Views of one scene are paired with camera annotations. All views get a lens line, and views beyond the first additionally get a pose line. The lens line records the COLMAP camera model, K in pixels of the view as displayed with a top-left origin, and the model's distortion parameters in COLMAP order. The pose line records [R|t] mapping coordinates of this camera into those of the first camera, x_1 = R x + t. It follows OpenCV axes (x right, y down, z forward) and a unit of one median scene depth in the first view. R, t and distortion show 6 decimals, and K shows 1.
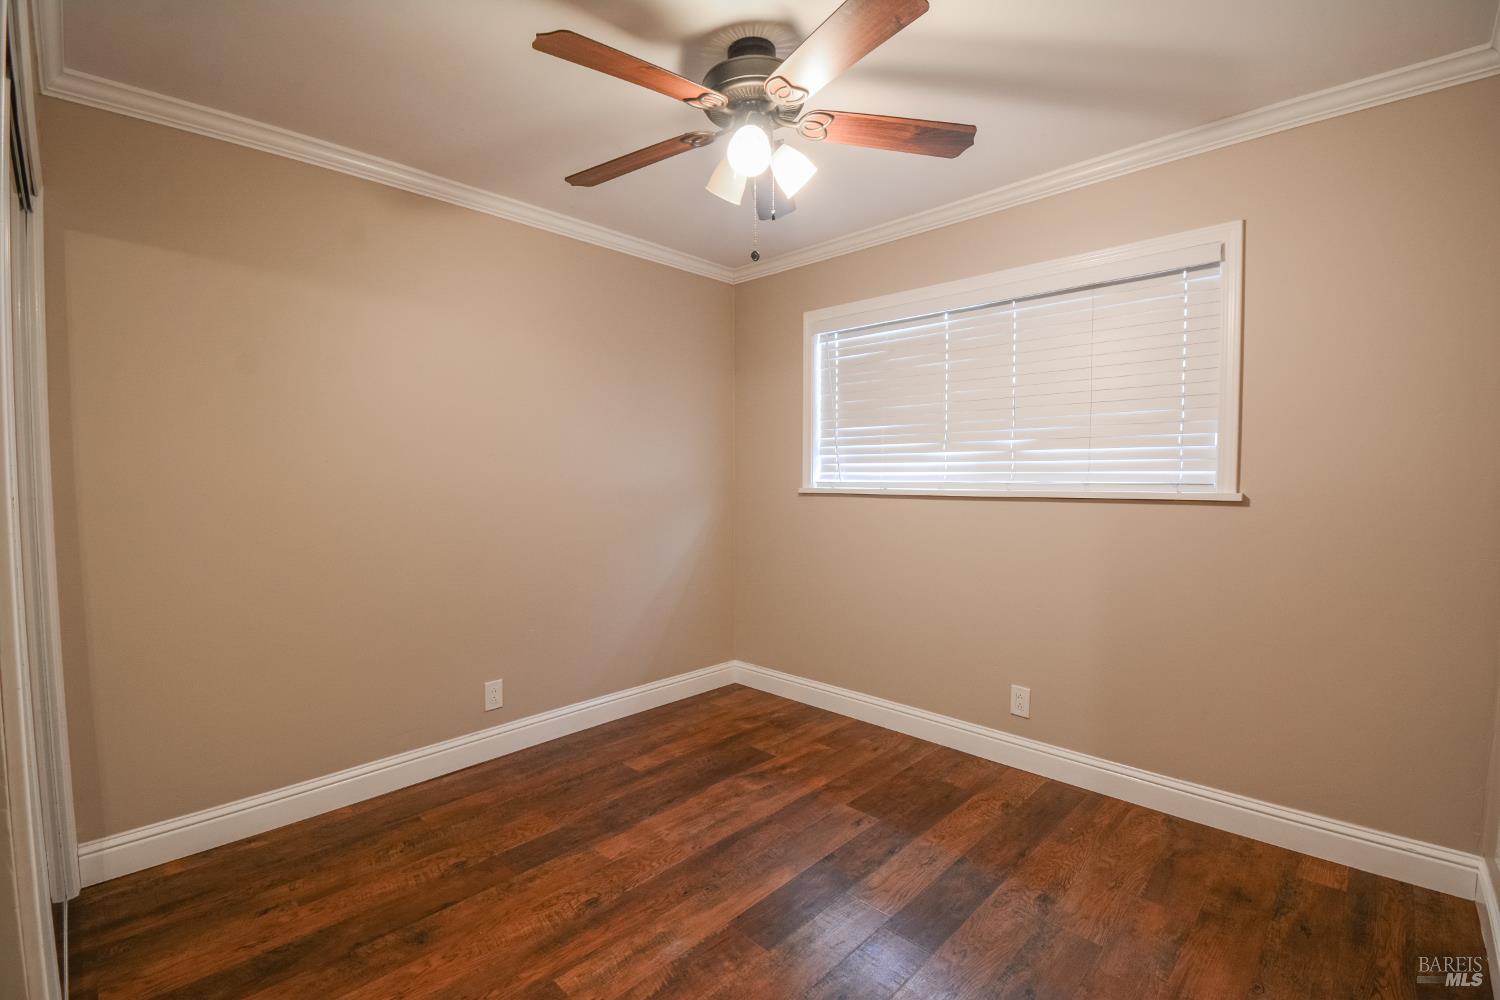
lens RADIAL K [[662.0, 0, 751.0], [0, 662.0, 499.9], [0, 0, 1]] dist [0.017778, -0.023887]
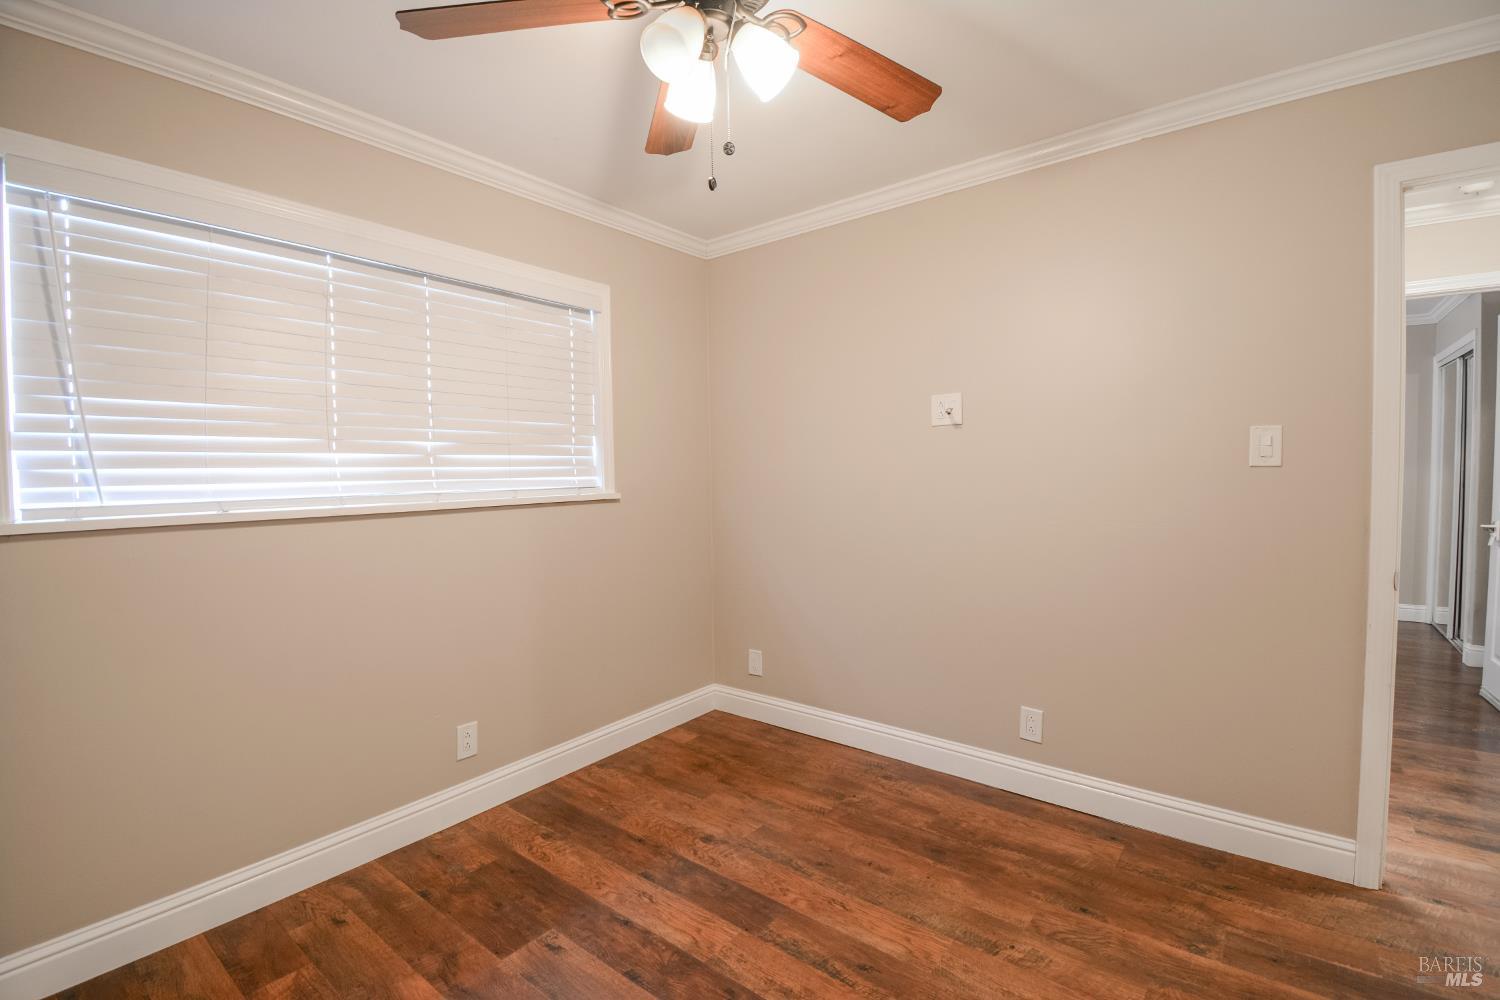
lens RADIAL K [[662.0, 0, 751.0], [0, 662.0, 499.9], [0, 0, 1]] dist [0.017778, -0.023887]
pose [[-0.097500, -0.038774, 0.994480, -0.533913], [0.056455, 0.997416, 0.044423, -0.034641], [-0.993633, 0.060475, -0.095059, 0.749548]]
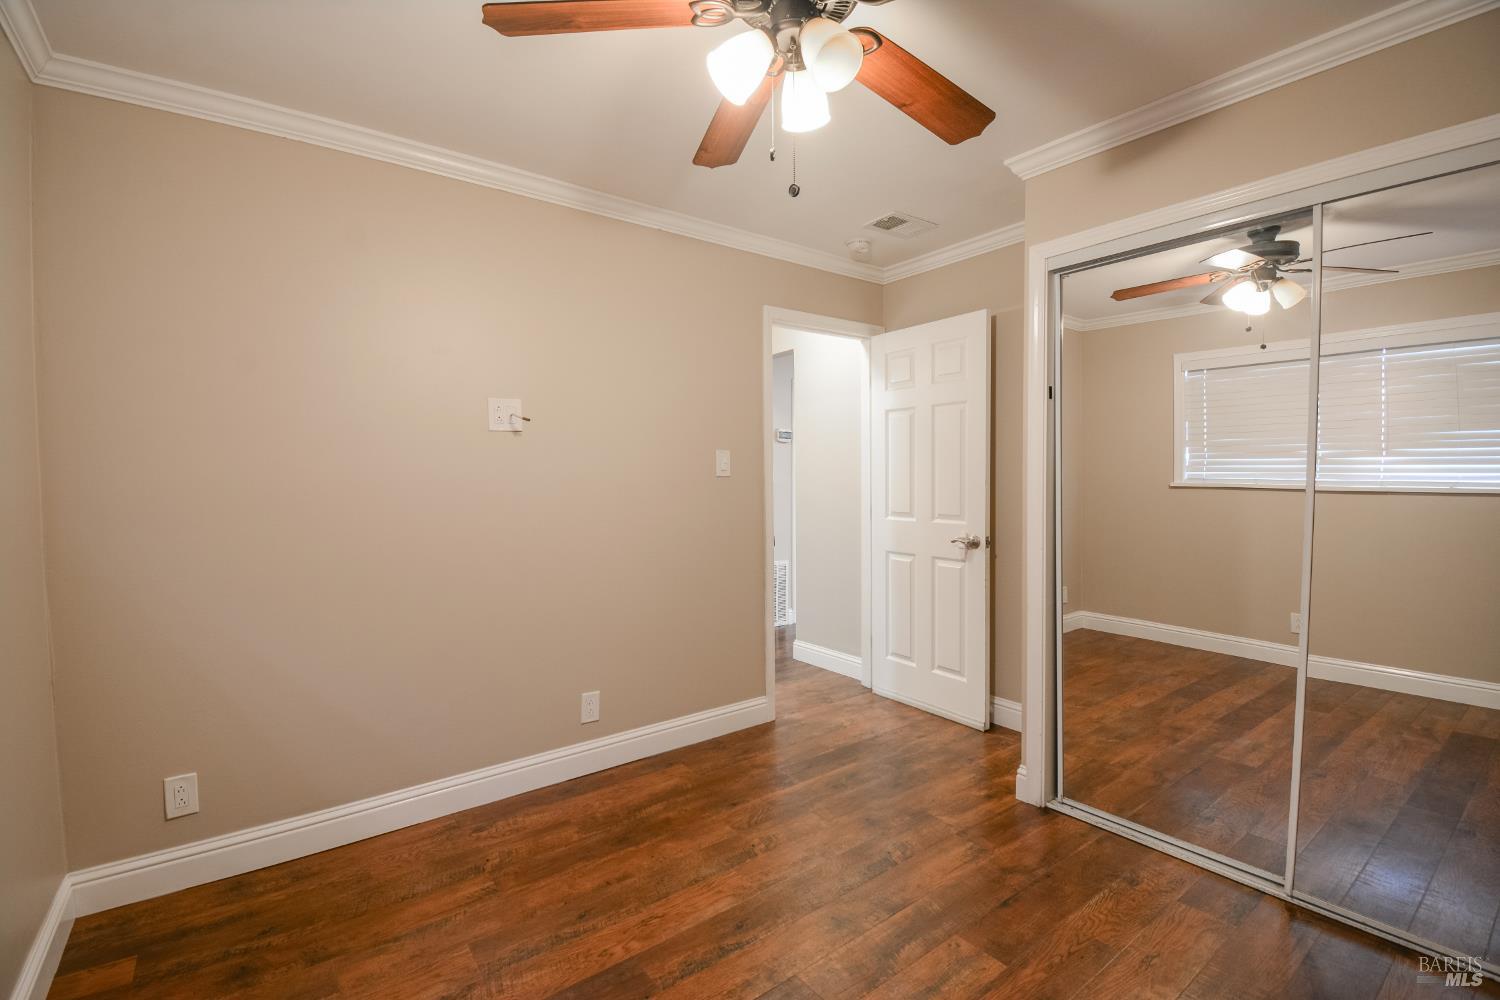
lens RADIAL K [[662.9, 0, 751.0], [0, 662.9, 503.4], [0, 0, 1]] dist [0.017682, -0.026096]
pose [[-0.987746, 0.002528, 0.156047, -0.043373], [0.015652, 0.996432, 0.082933, -0.056922], [-0.155280, 0.084359, -0.984262, 1.269719]]
